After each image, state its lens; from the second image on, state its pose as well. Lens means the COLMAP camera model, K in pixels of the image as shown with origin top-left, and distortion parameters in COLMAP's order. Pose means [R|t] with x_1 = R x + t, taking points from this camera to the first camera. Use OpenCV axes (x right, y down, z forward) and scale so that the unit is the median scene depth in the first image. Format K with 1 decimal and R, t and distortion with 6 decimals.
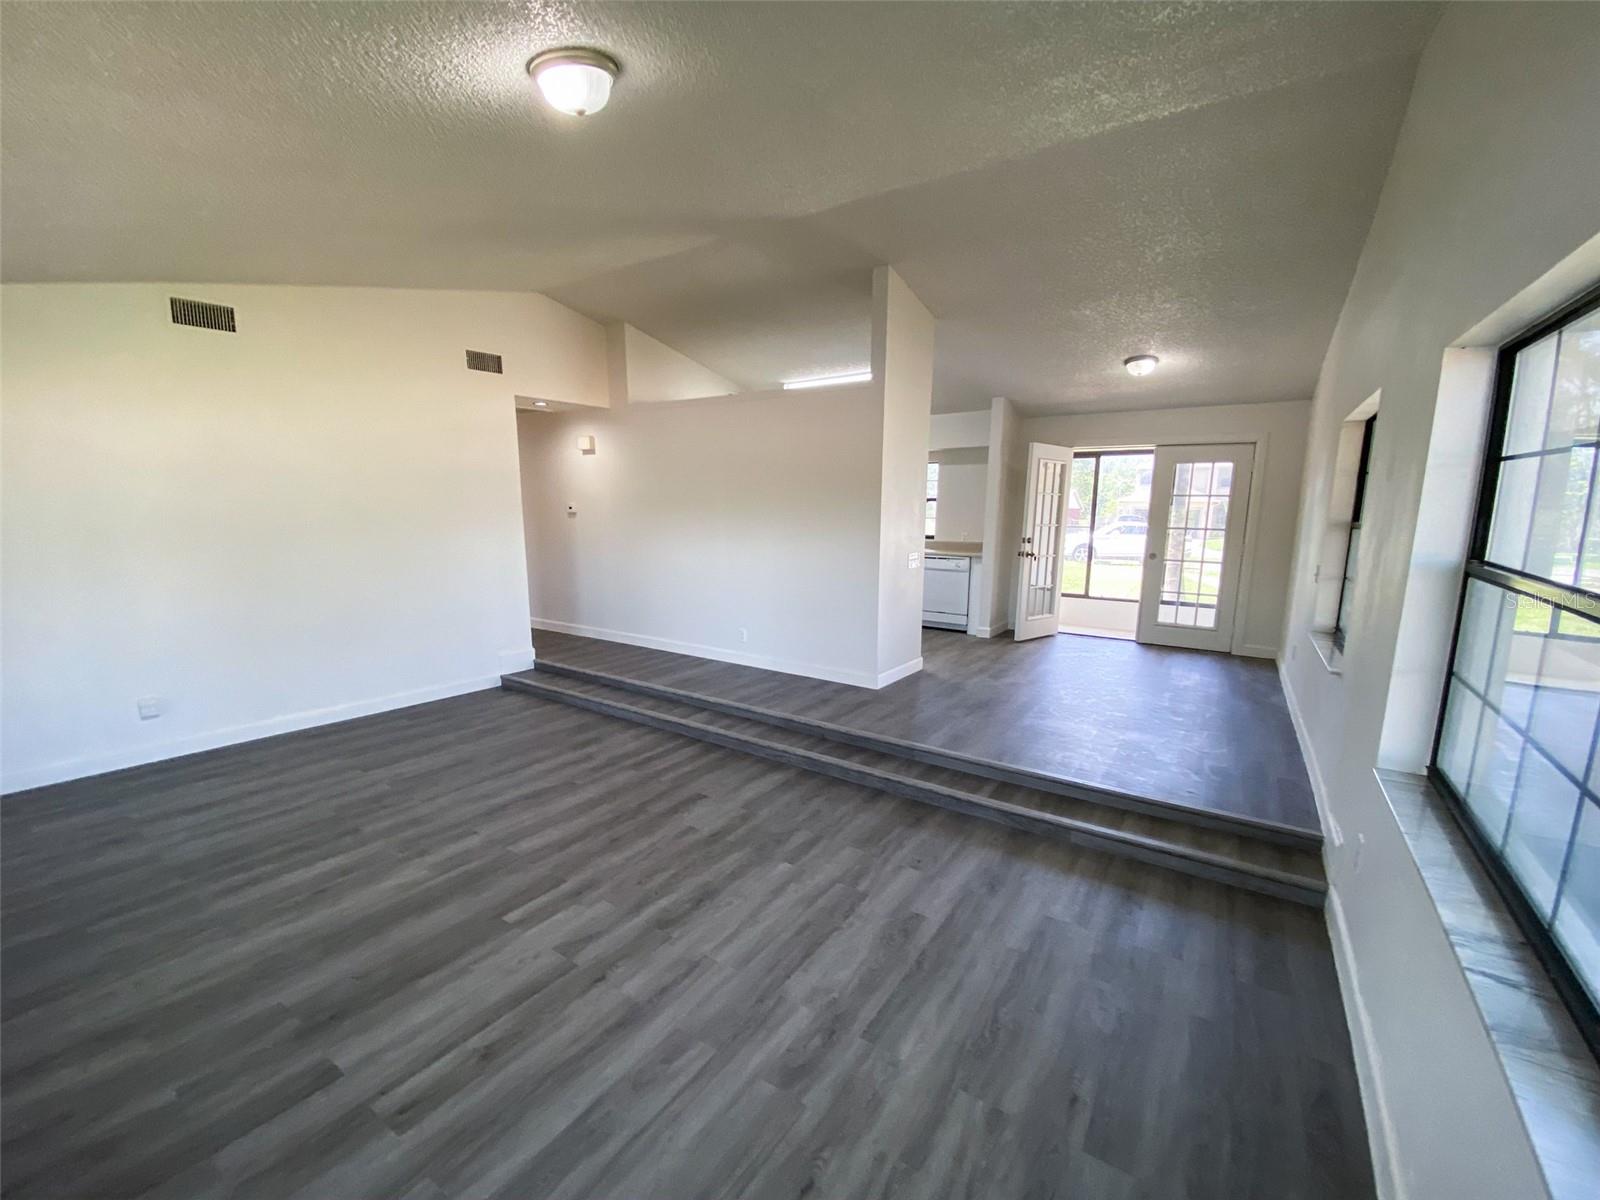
lens RADIAL K [[647.1, 0, 789.5], [0, 647.1, 607.7], [0, 0, 1]] dist [0.034657, -0.028947]
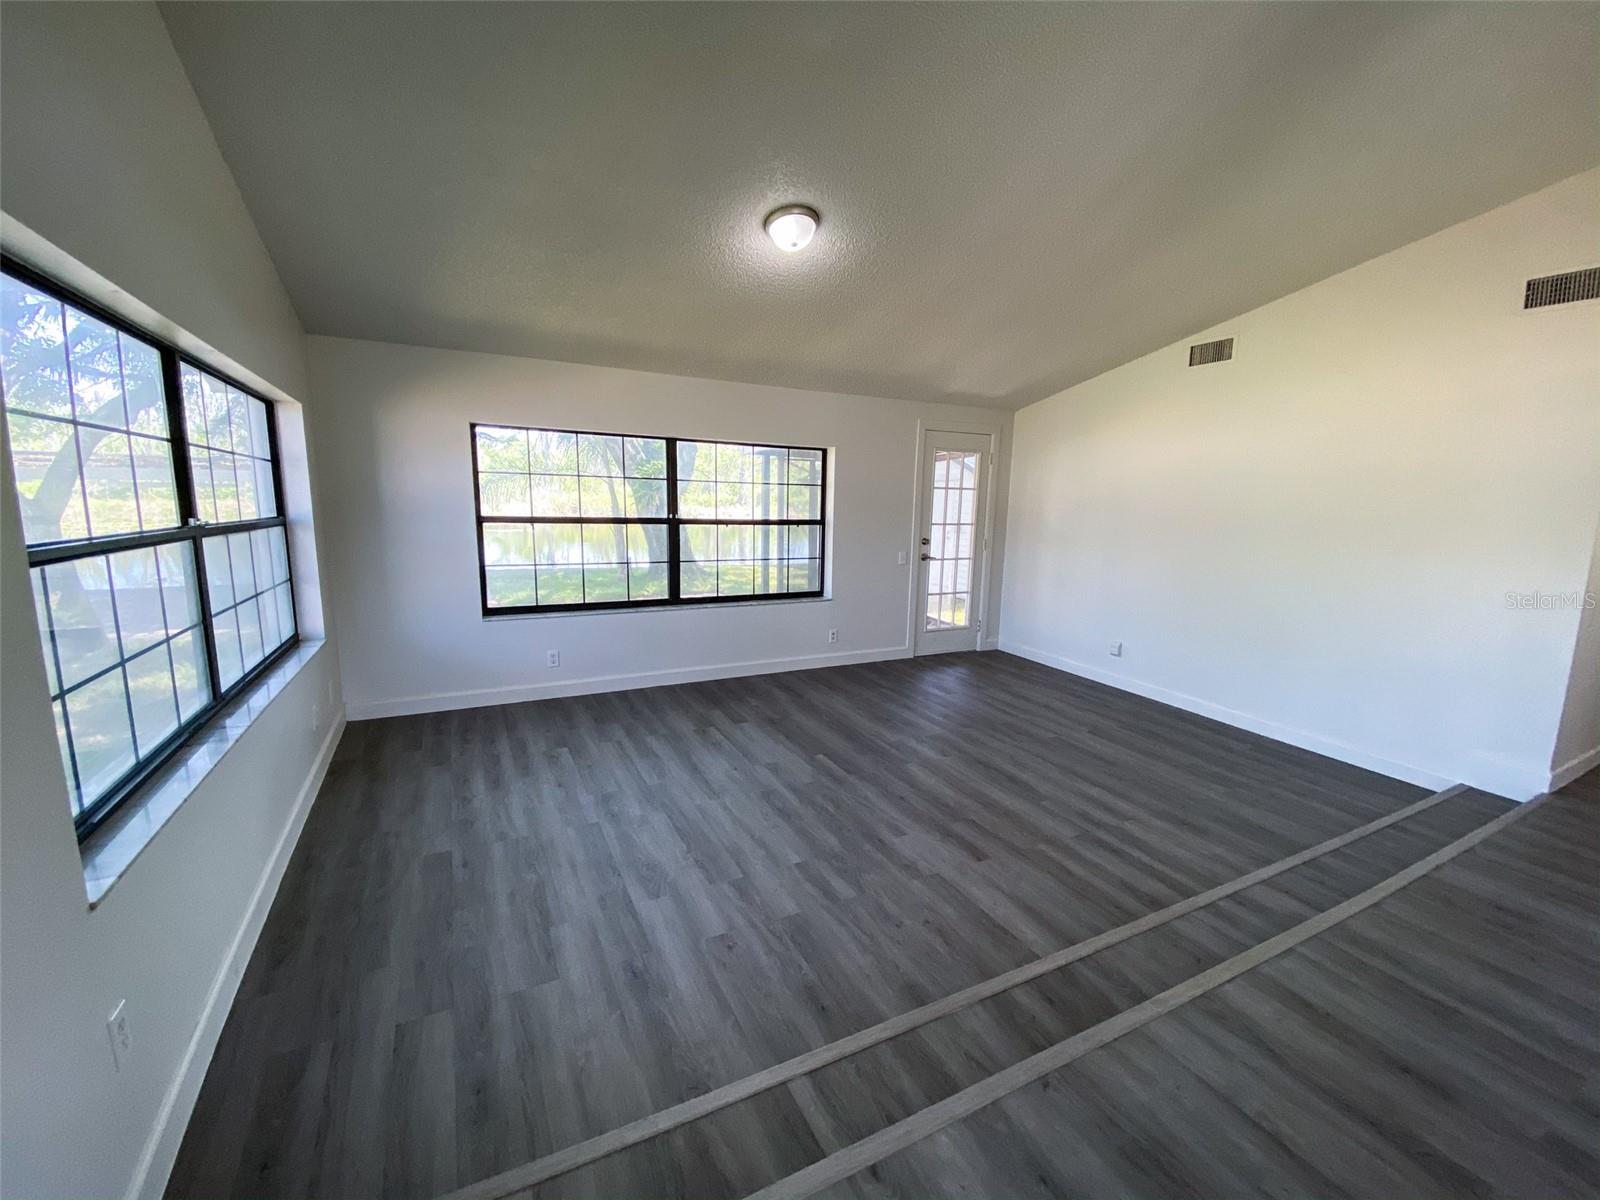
lens RADIAL K [[647.1, 0, 789.5], [0, 647.1, 607.7], [0, 0, 1]] dist [0.034657, -0.028947]
pose [[-0.481197, 0.130674, -0.866818, 0.818471], [-0.168076, 0.956728, 0.237532, -0.208249], [0.860349, 0.259991, -0.438411, 1.343419]]
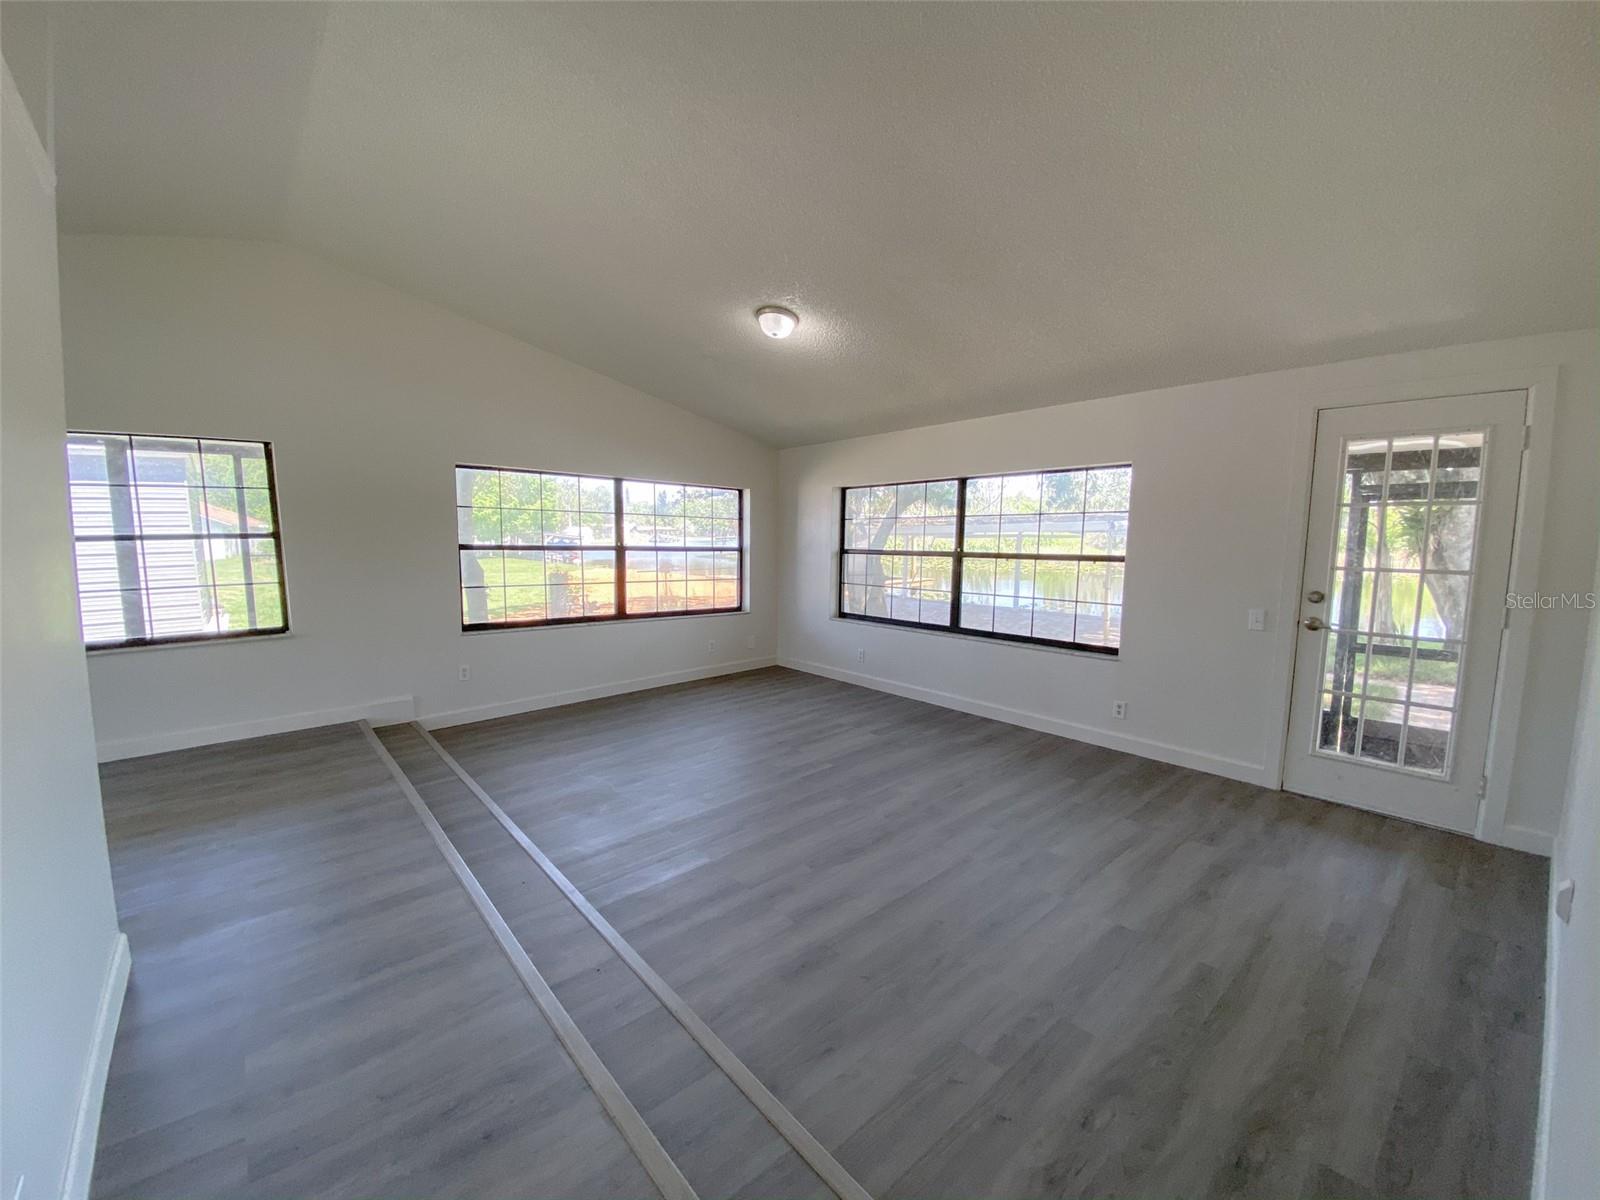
lens RADIAL K [[647.1, 0, 789.5], [0, 647.1, 607.7], [0, 0, 1]] dist [0.034657, -0.028947]
pose [[-0.963463, -0.040373, 0.264781, -0.664346], [0.033180, 0.962968, 0.267565, -0.338474], [-0.265778, 0.266574, -0.926445, 2.185543]]
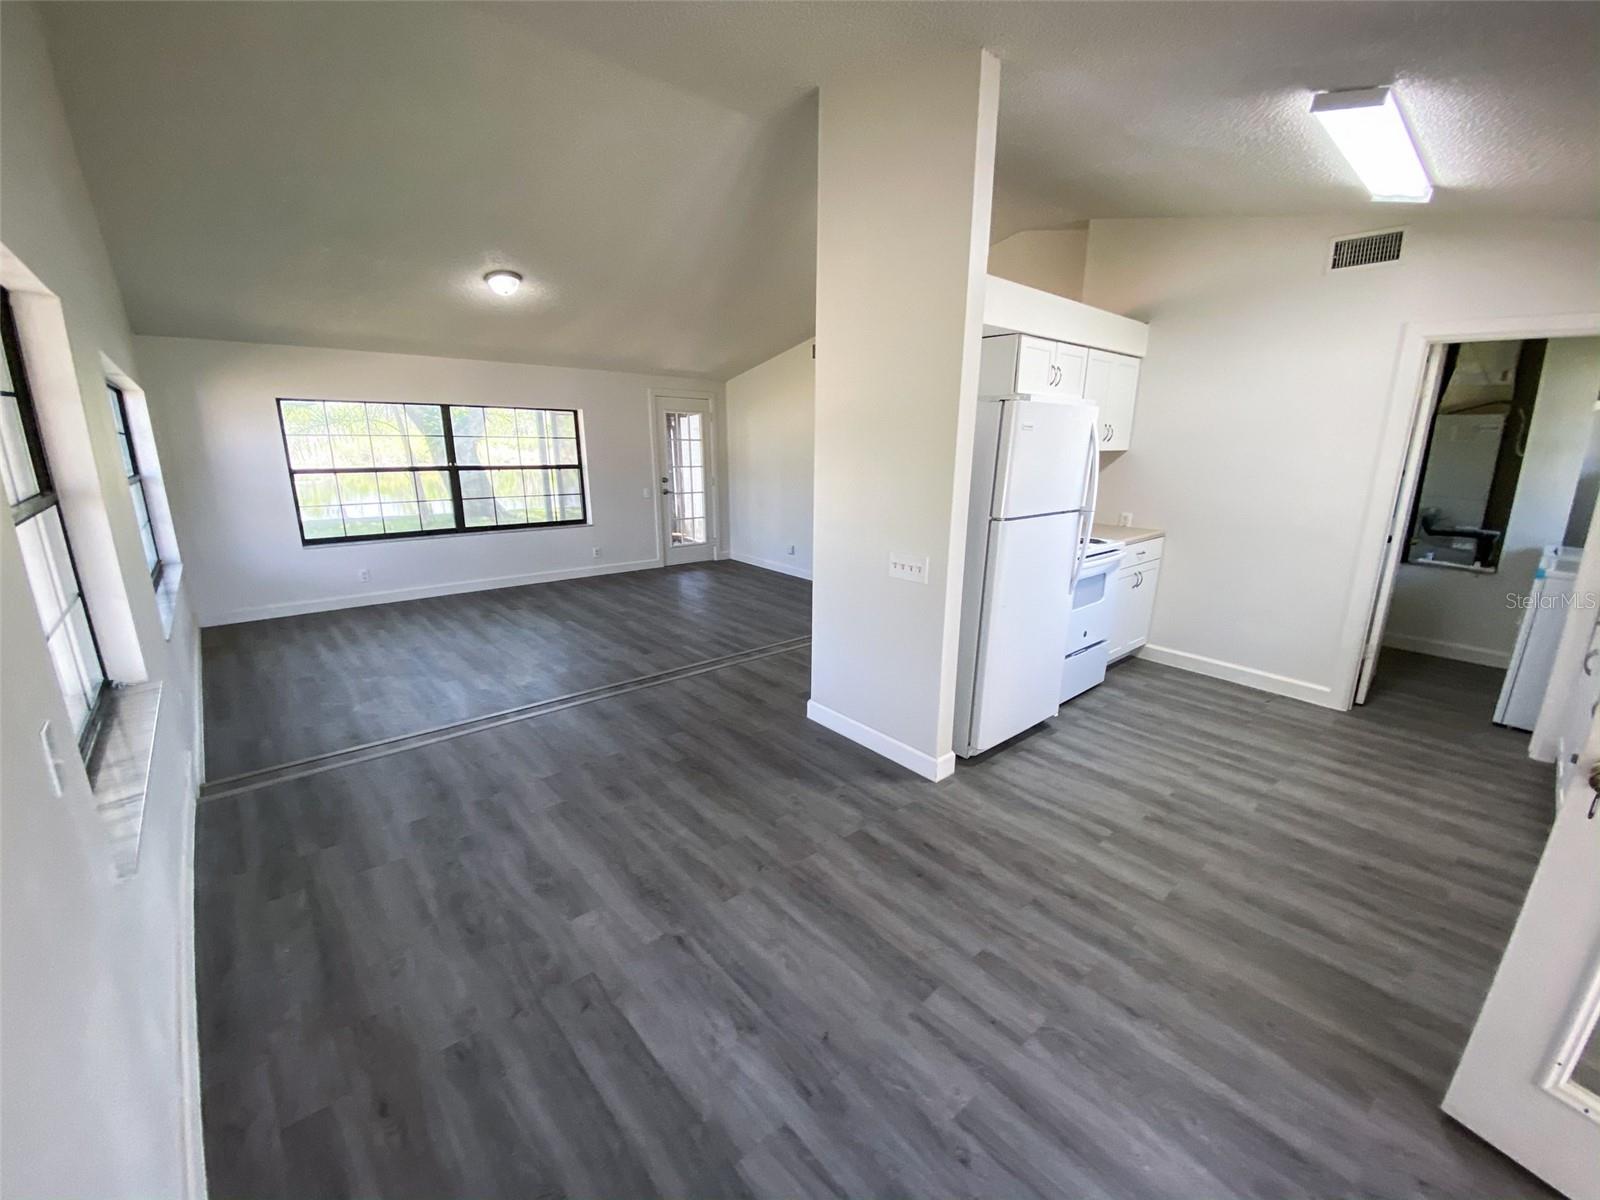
lens RADIAL K [[647.1, 0, 789.5], [0, 647.1, 607.7], [0, 0, 1]] dist [0.034657, -0.028947]
pose [[-0.248840, 0.234024, -0.939846, 1.455004], [-0.165799, 0.945754, 0.279393, -0.351154], [0.954248, 0.225350, -0.196541, 1.984916]]
